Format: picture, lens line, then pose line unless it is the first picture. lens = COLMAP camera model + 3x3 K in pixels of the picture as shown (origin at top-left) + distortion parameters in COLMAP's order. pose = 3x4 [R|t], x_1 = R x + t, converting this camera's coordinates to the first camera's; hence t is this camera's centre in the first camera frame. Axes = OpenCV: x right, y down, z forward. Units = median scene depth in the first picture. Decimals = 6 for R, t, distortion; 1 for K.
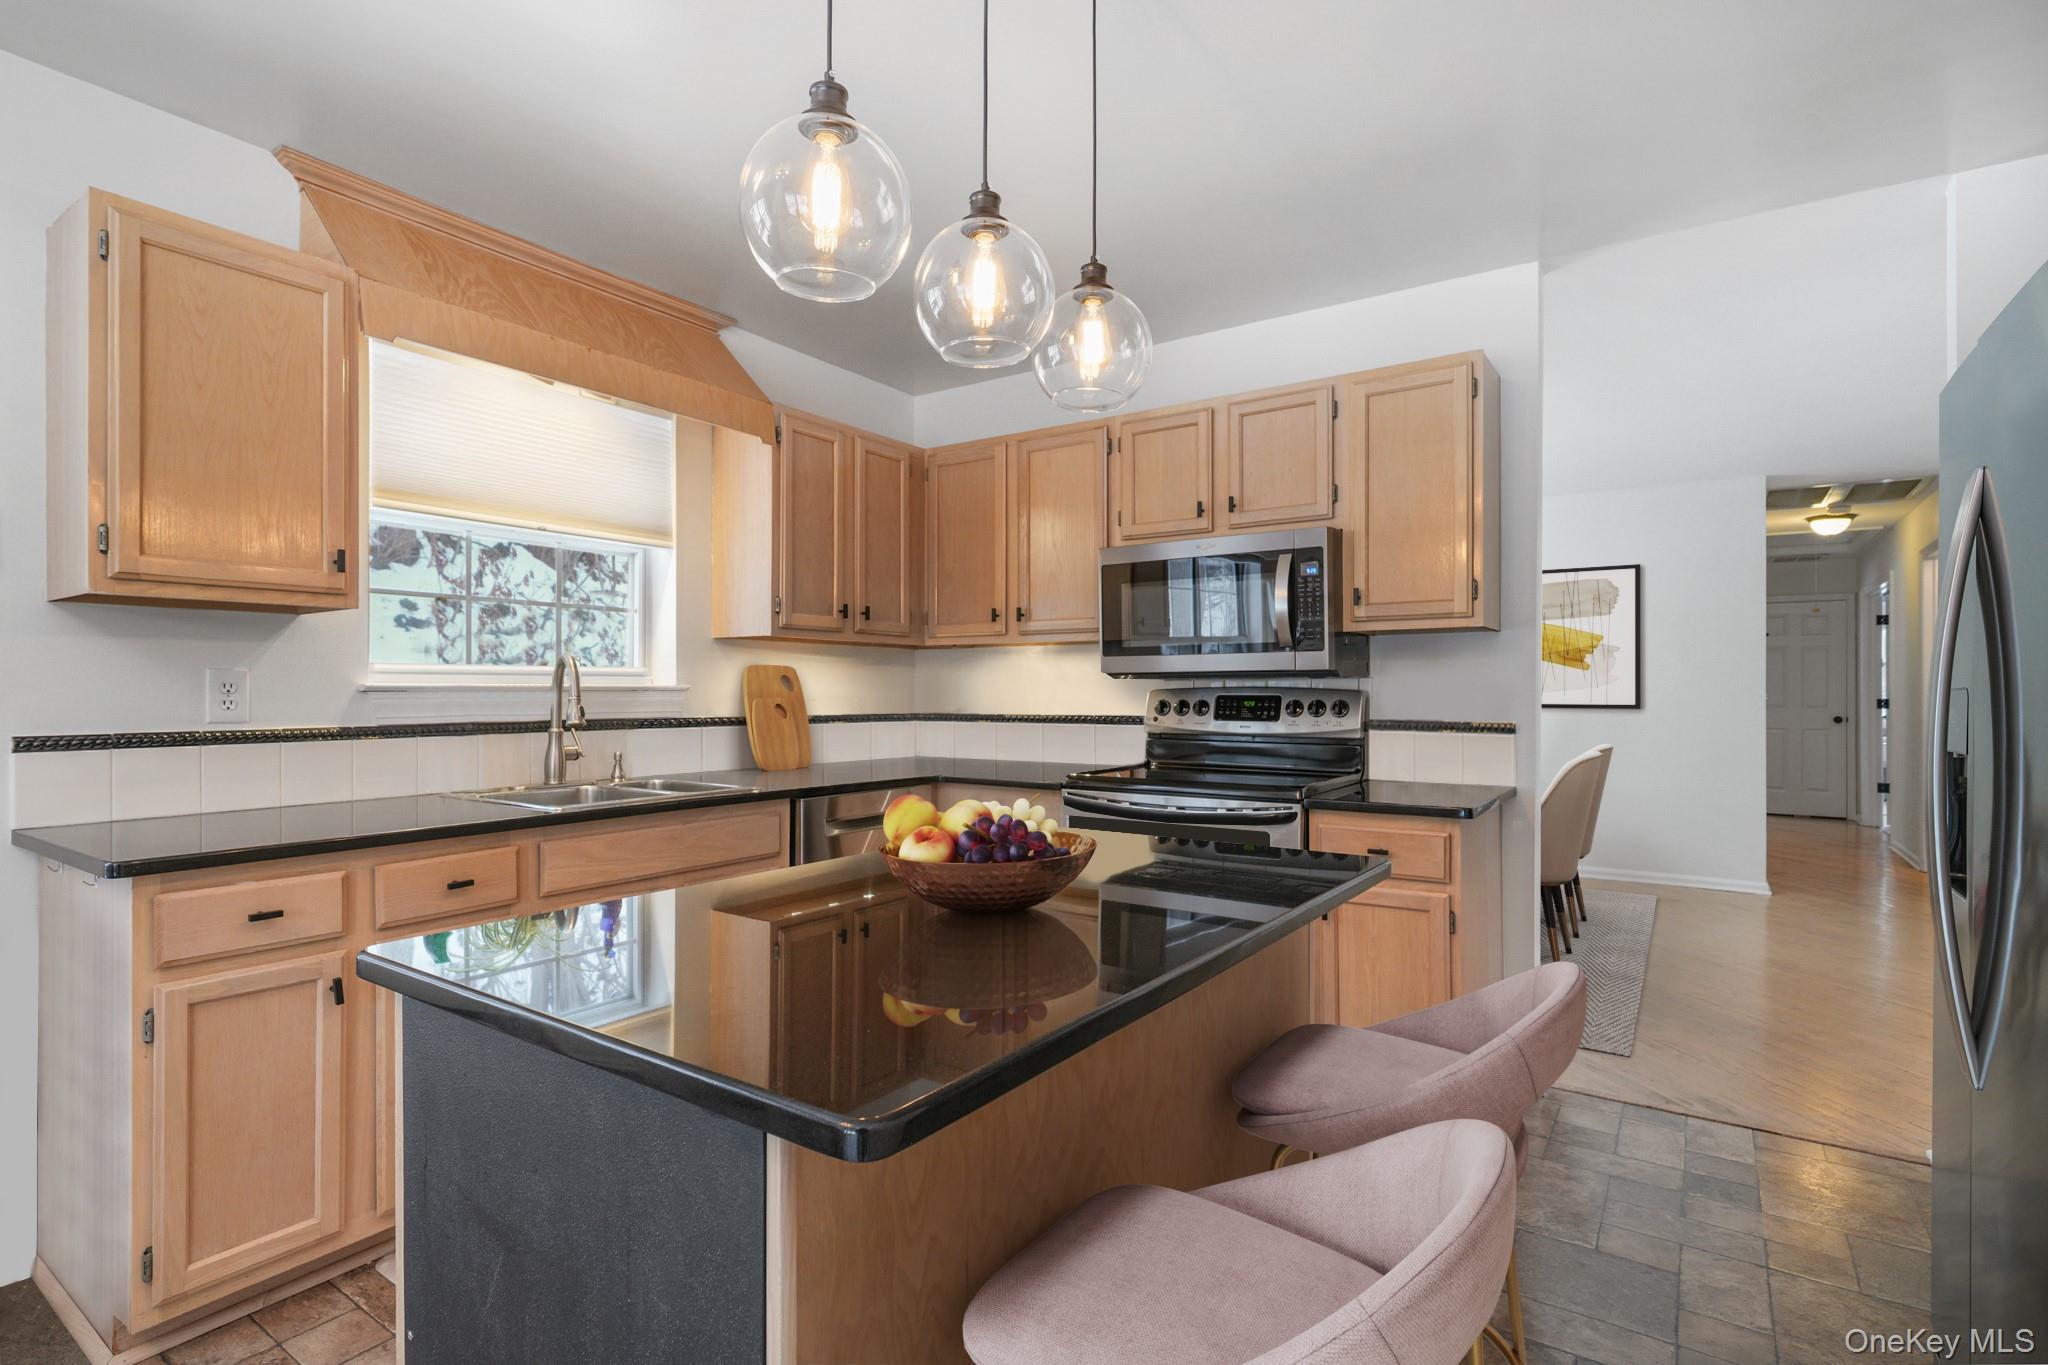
lens RADIAL K [[985.9, 0, 1005.1], [0, 985.9, 700.5], [0, 0, 1]] dist [-0.020421, 0.001288]
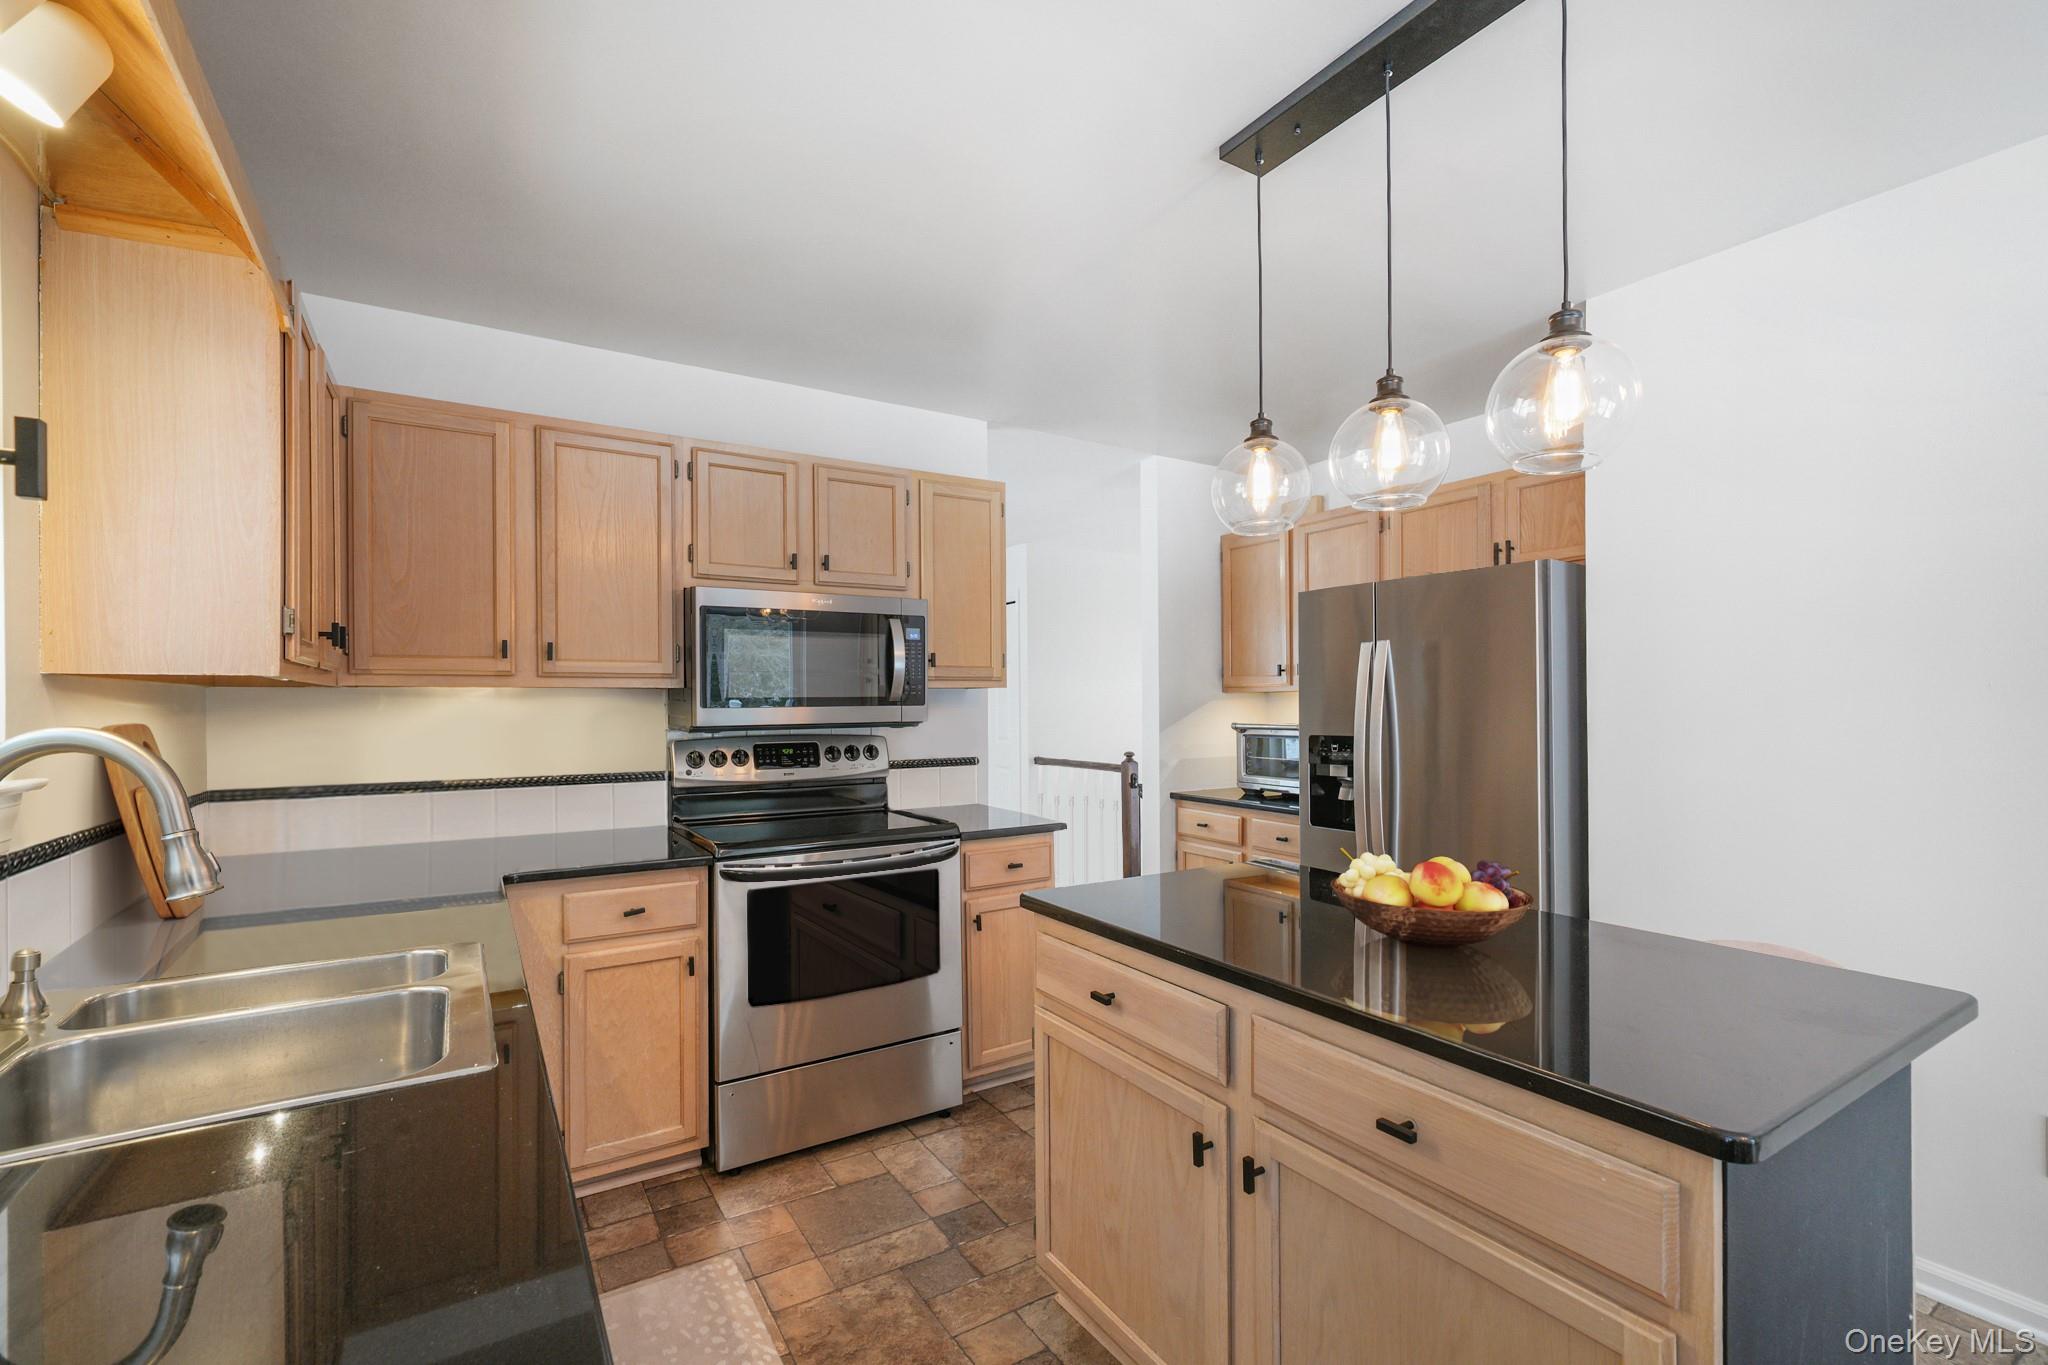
lens RADIAL K [[882.7, 0, 1007.0], [0, 882.7, 715.1], [0, 0, 1]] dist [0.002038, -0.000013]
pose [[0.410619, -0.016984, 0.911649, -0.518030], [0.013832, 0.999827, 0.012397, -0.044303], [-0.911702, 0.007520, 0.410783, 0.420161]]
